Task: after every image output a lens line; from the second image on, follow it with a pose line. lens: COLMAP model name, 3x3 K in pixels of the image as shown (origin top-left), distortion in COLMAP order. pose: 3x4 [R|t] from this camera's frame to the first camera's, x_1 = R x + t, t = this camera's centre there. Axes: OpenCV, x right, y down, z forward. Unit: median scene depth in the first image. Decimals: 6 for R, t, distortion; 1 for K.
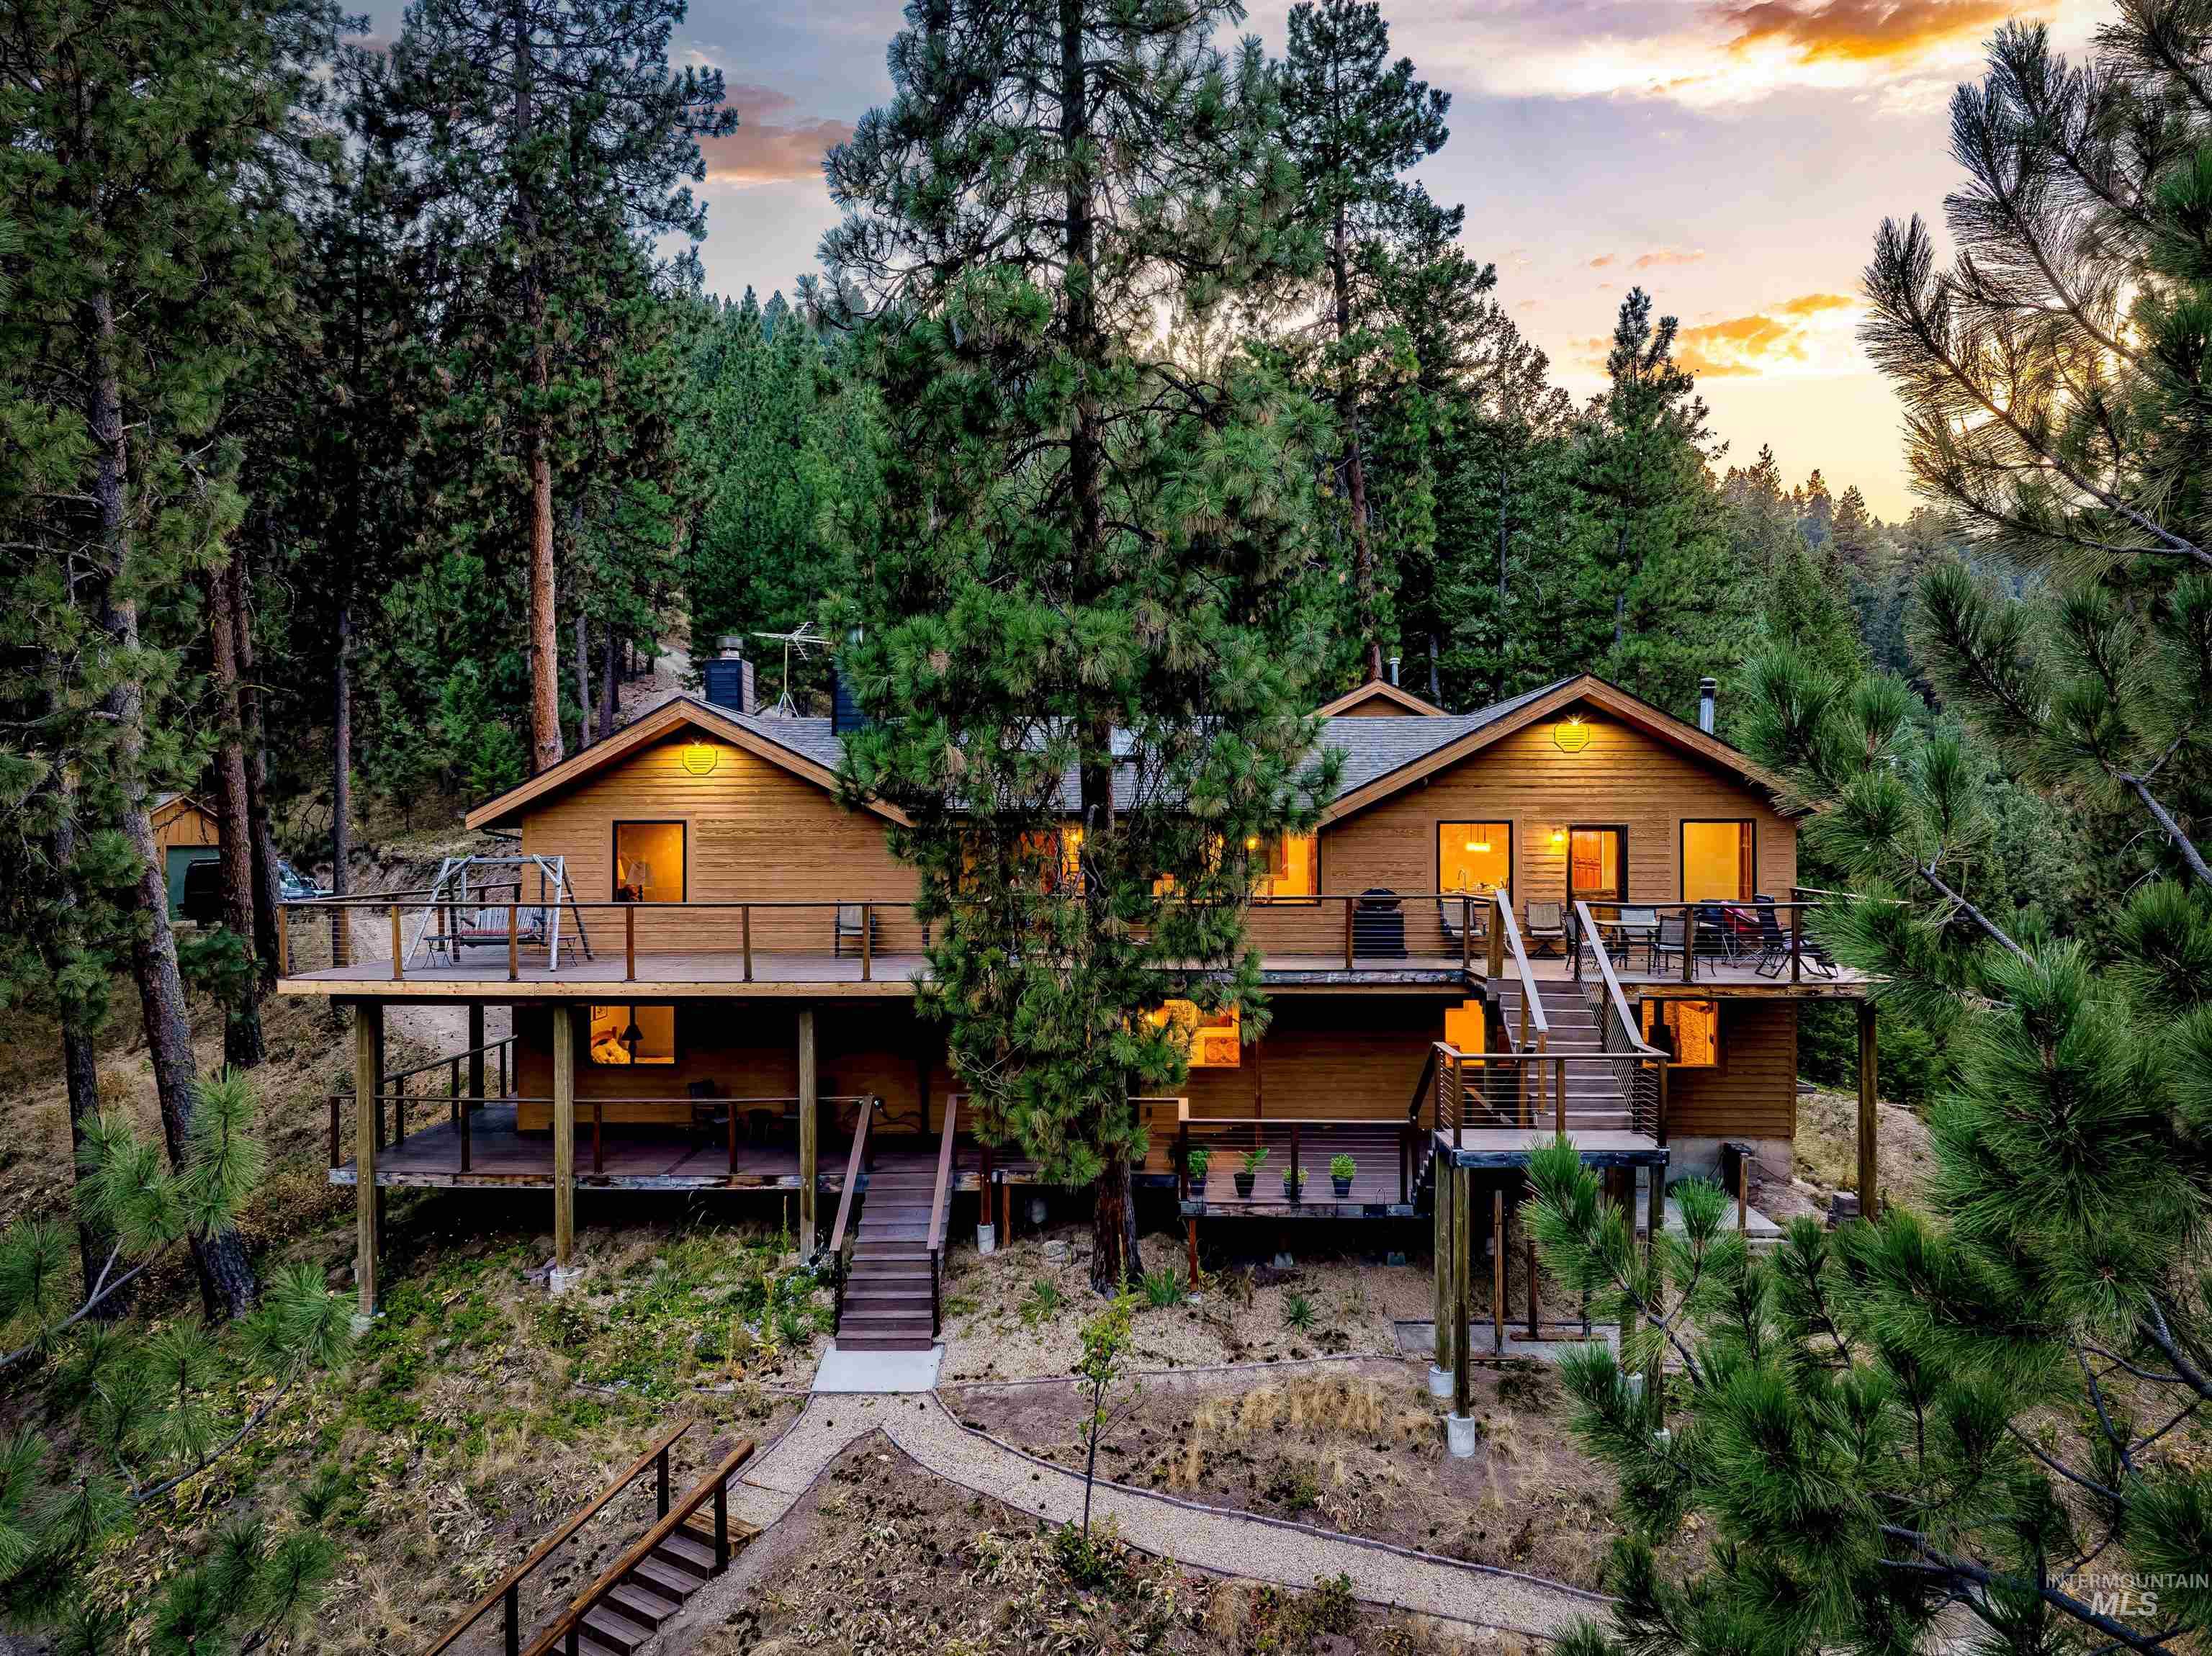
lens RADIAL K [[1546.6, 0, 1106.0], [0, 1546.6, 828.0], [0, 0, 1]] dist [-0.038500, -0.000959]
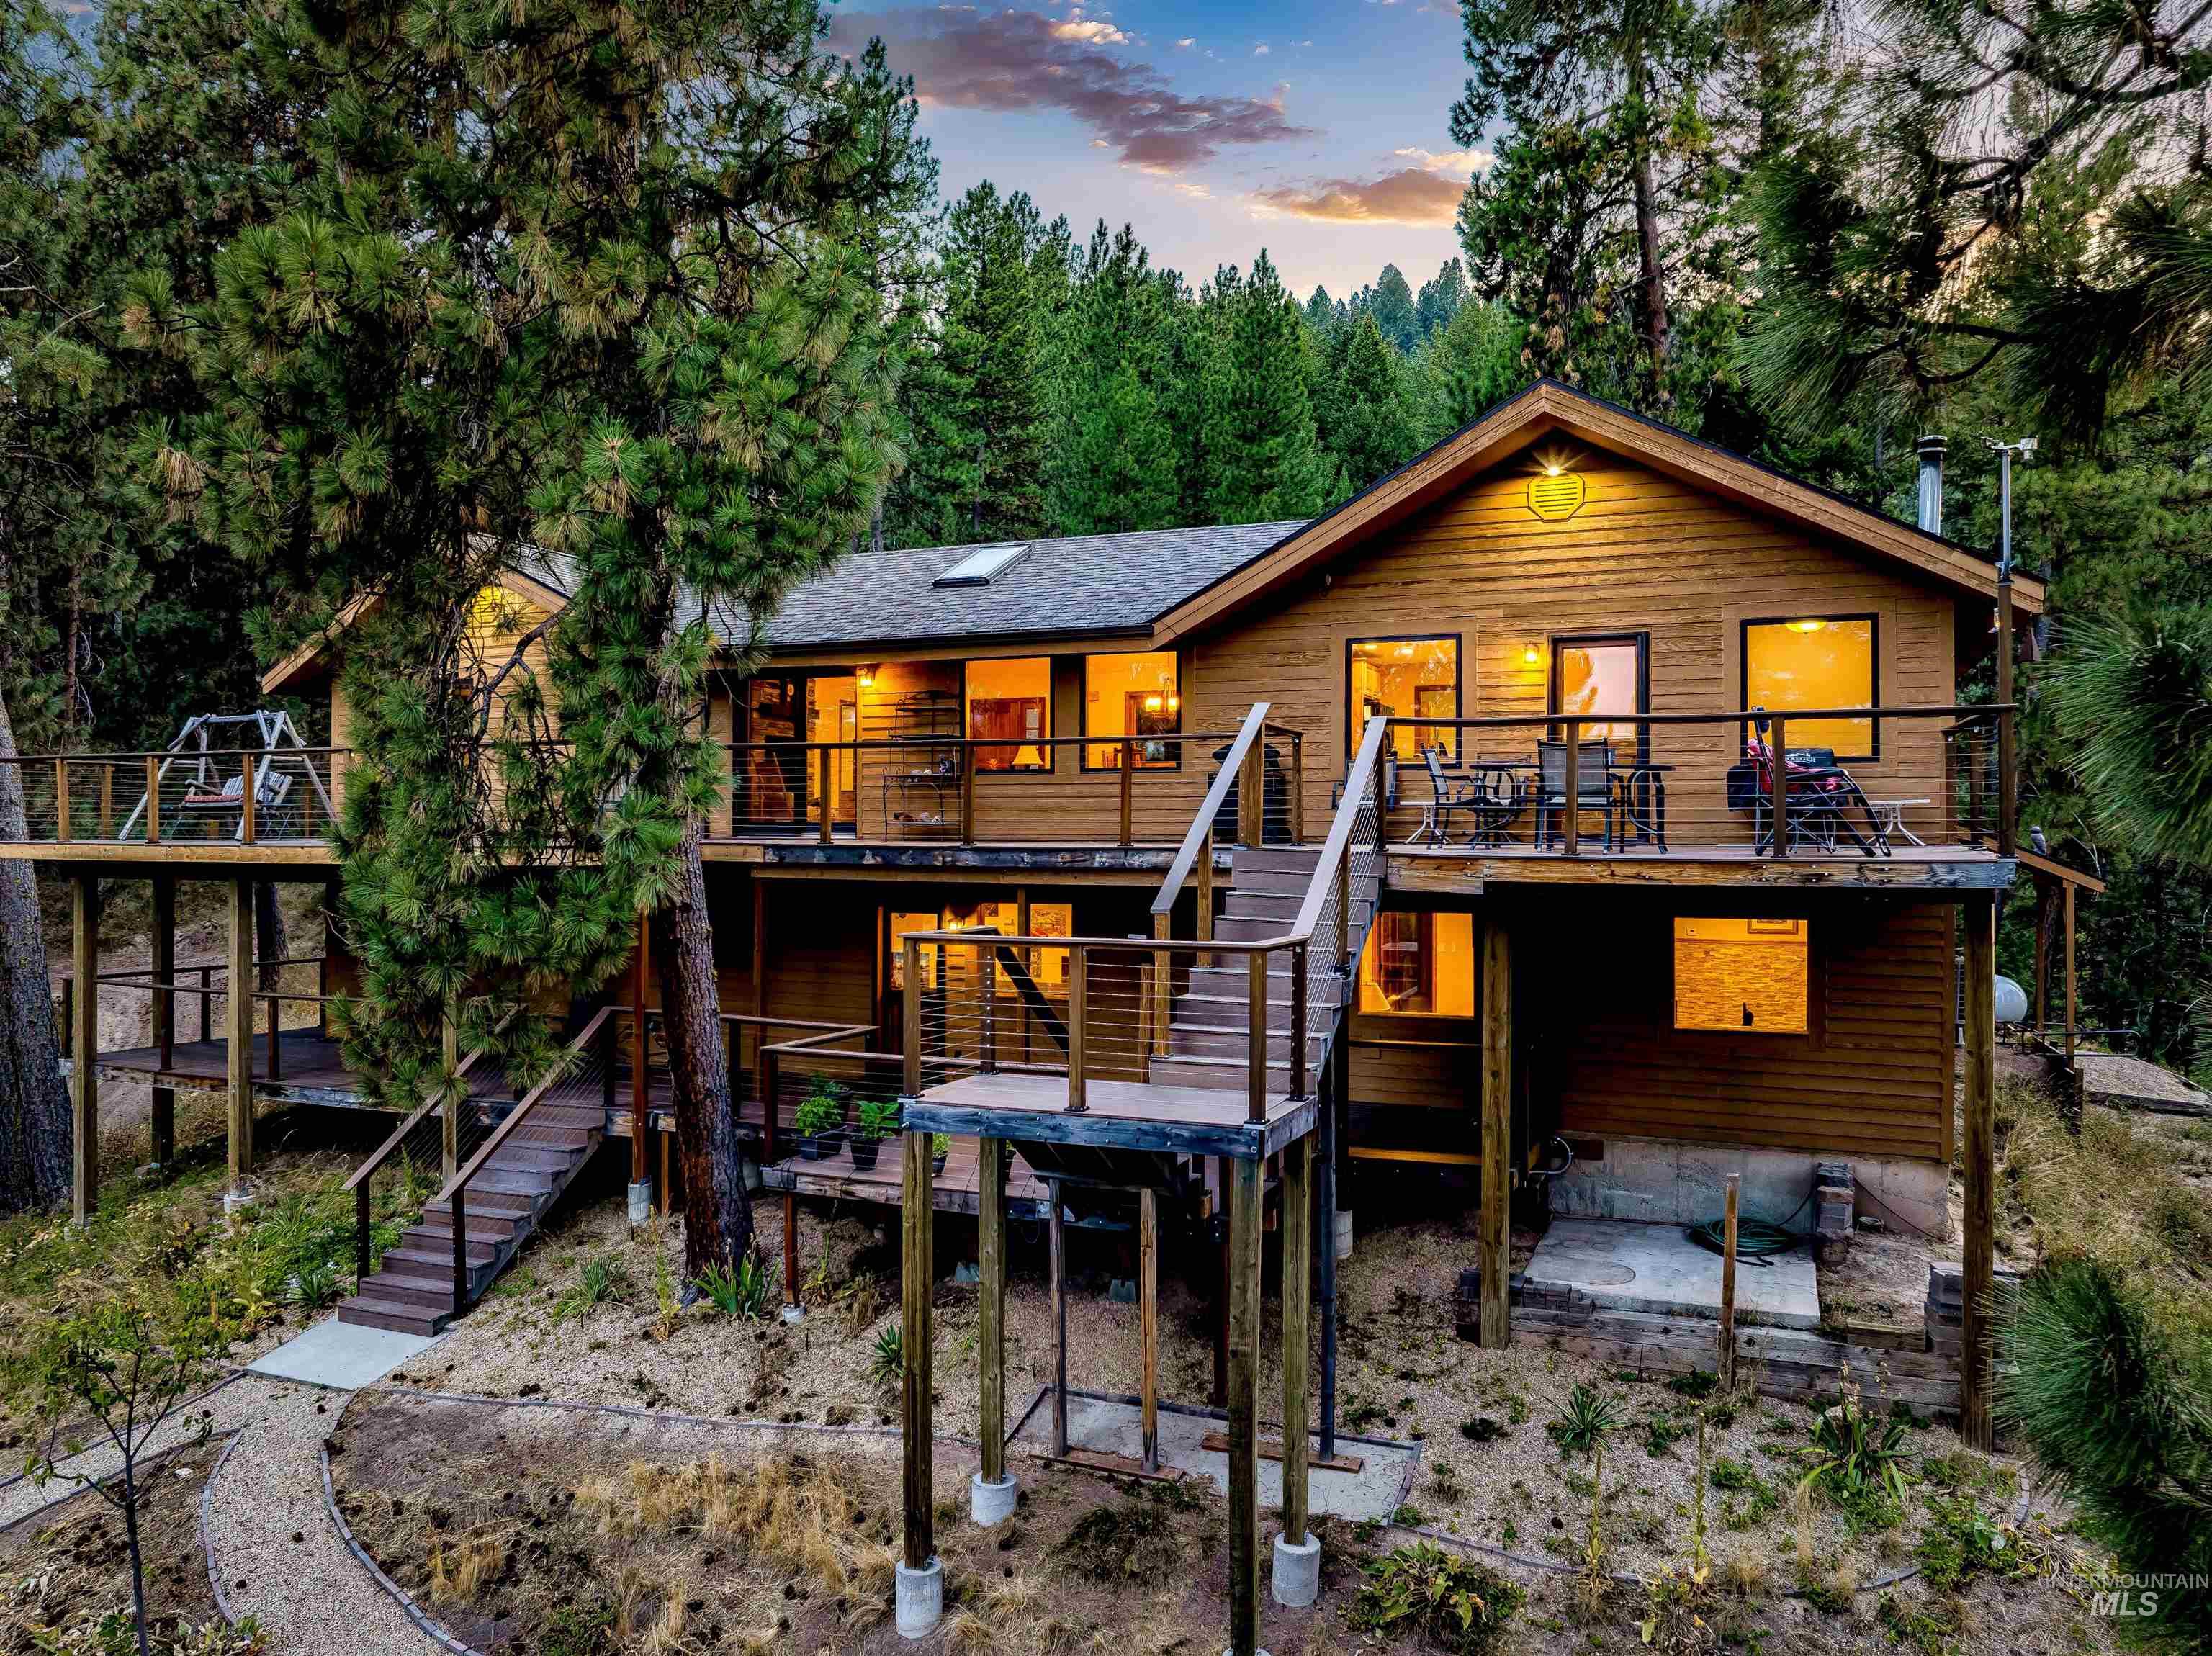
lens RADIAL K [[1546.6, 0, 1106.0], [0, 1546.6, 828.0], [0, 0, 1]] dist [-0.038500, -0.000959]
pose [[0.932448, 0.003322, -0.361288, 0.395957], [-0.003804, 0.999993, -0.000624, 0.085165], [0.361284, 0.001956, 0.932454, 0.386858]]
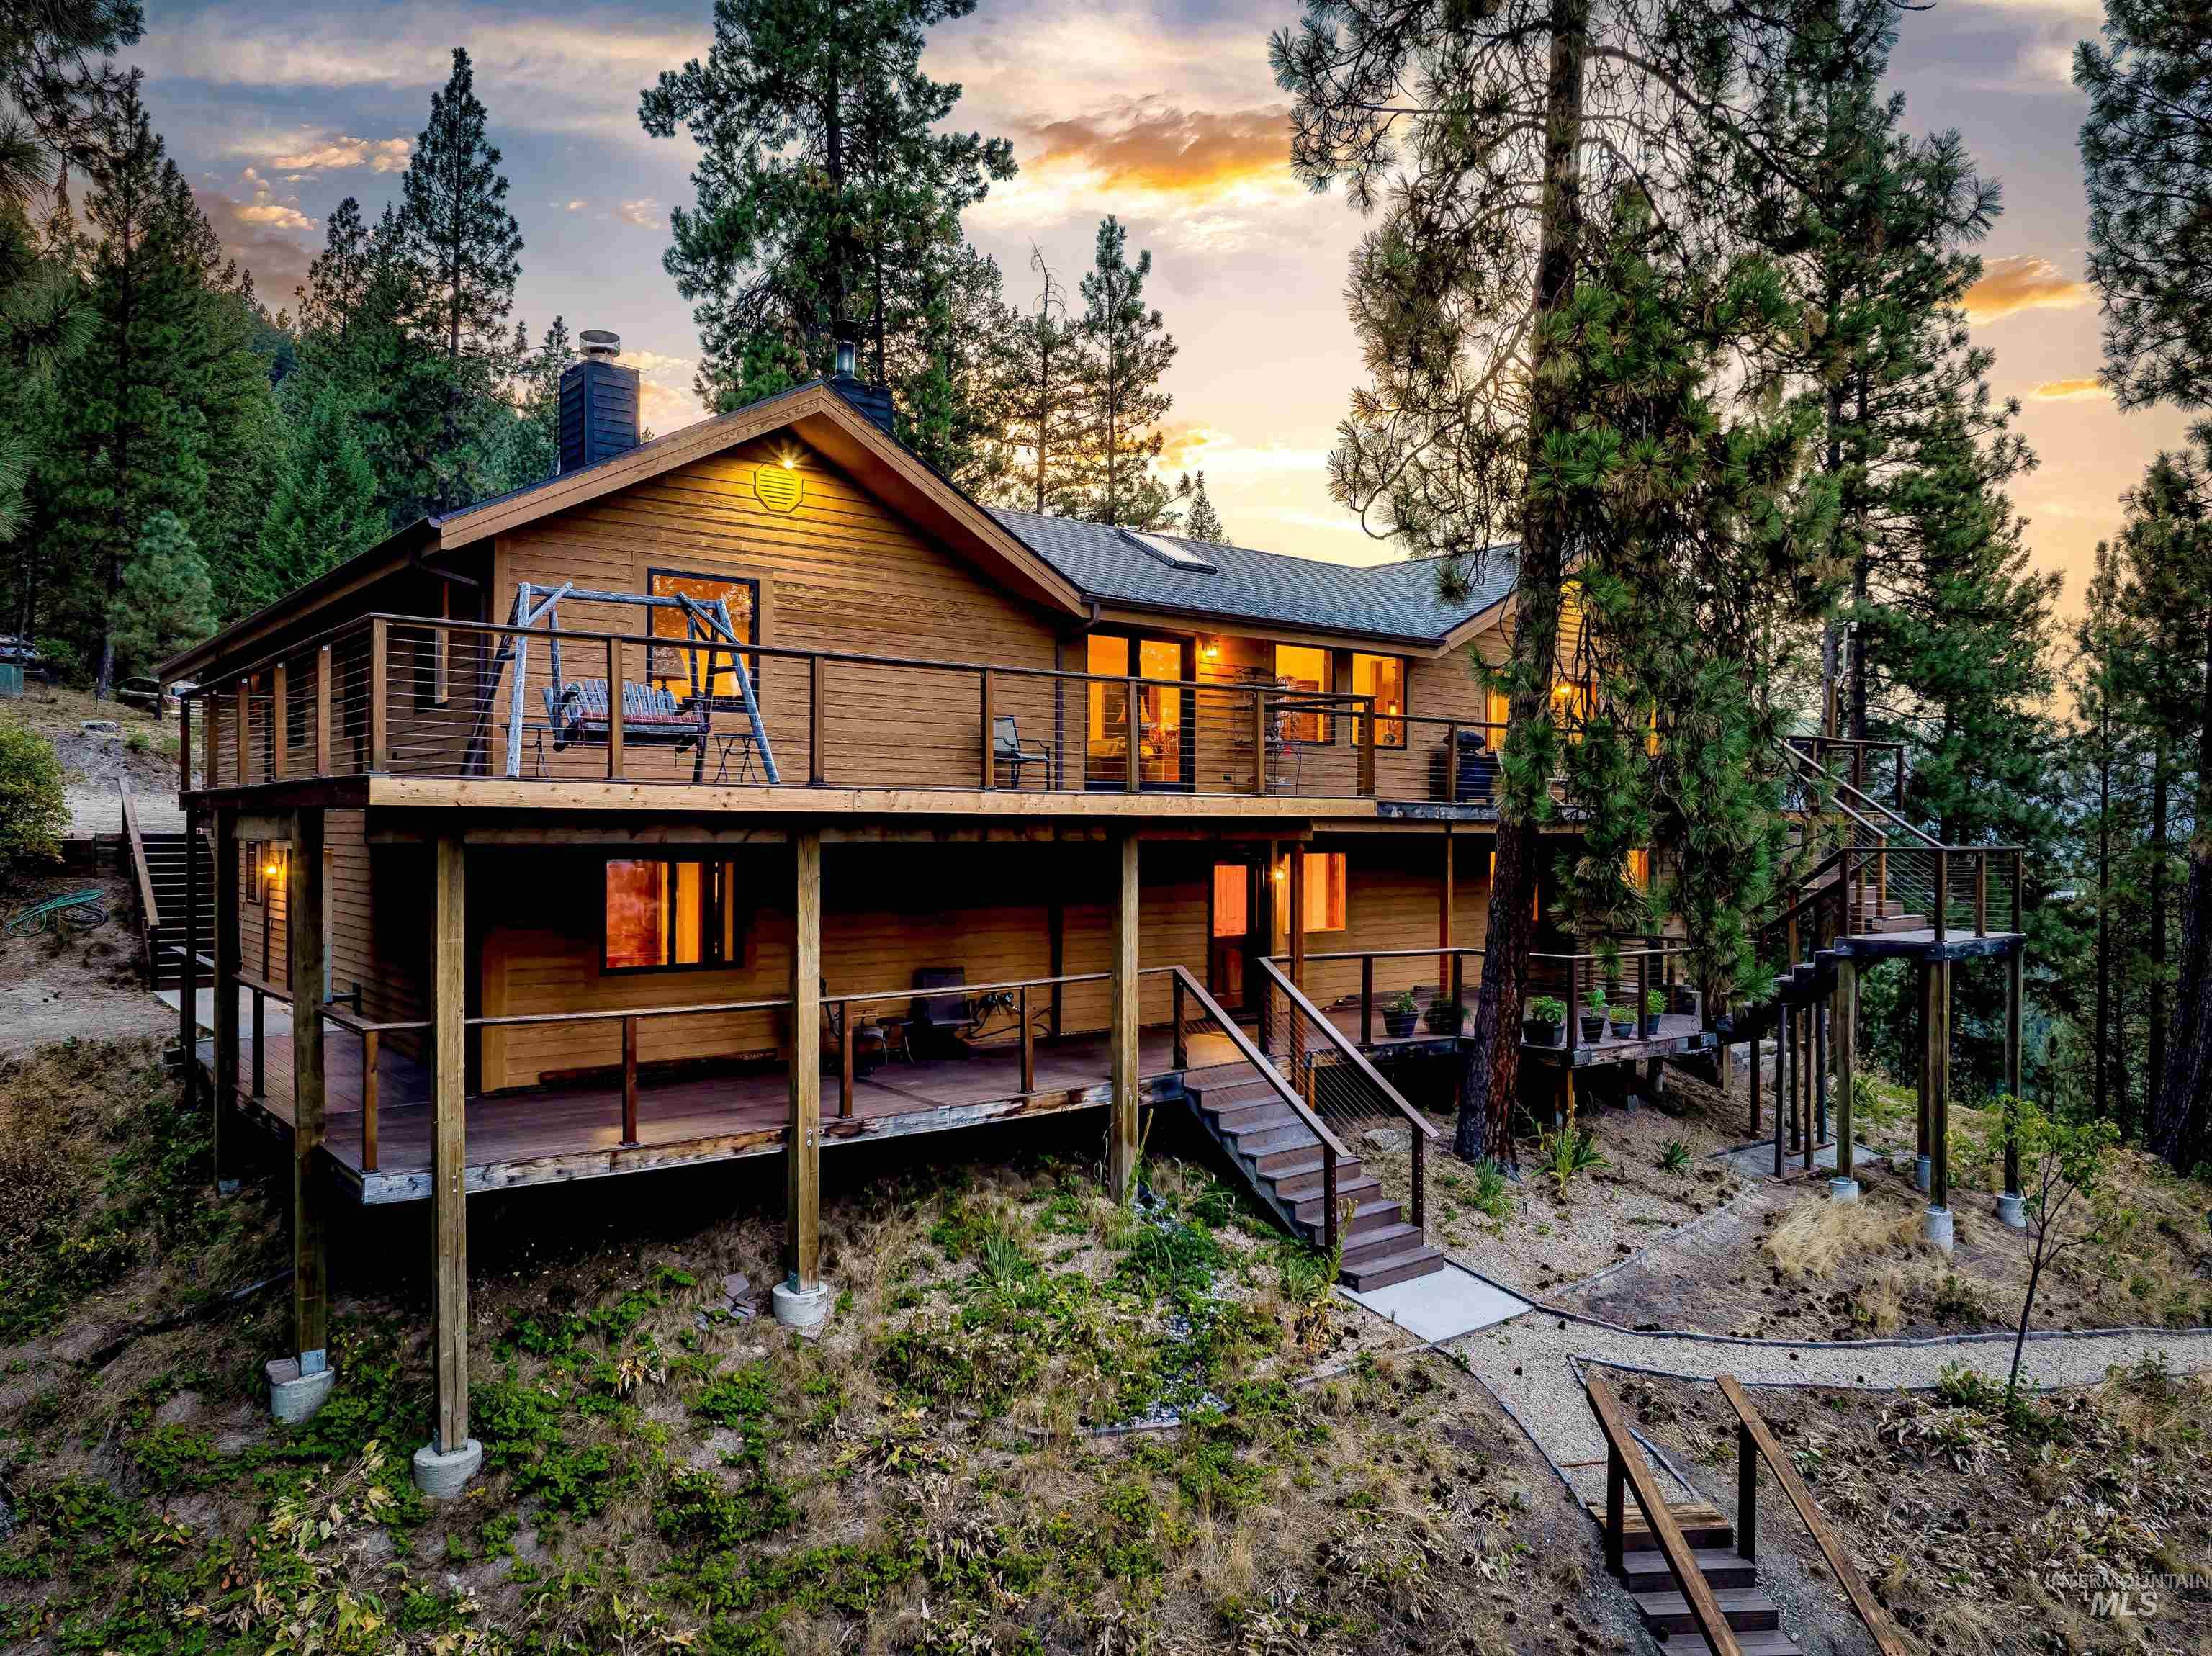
lens RADIAL K [[1546.6, 0, 1106.0], [0, 1546.6, 828.0], [0, 0, 1]] dist [-0.038500, -0.000959]
pose [[0.765299, 0.006271, 0.643644, -0.644587], [-0.007144, 0.999974, -0.001249, 0.110559], [-0.643635, -0.003643, 0.765324, 0.468522]]
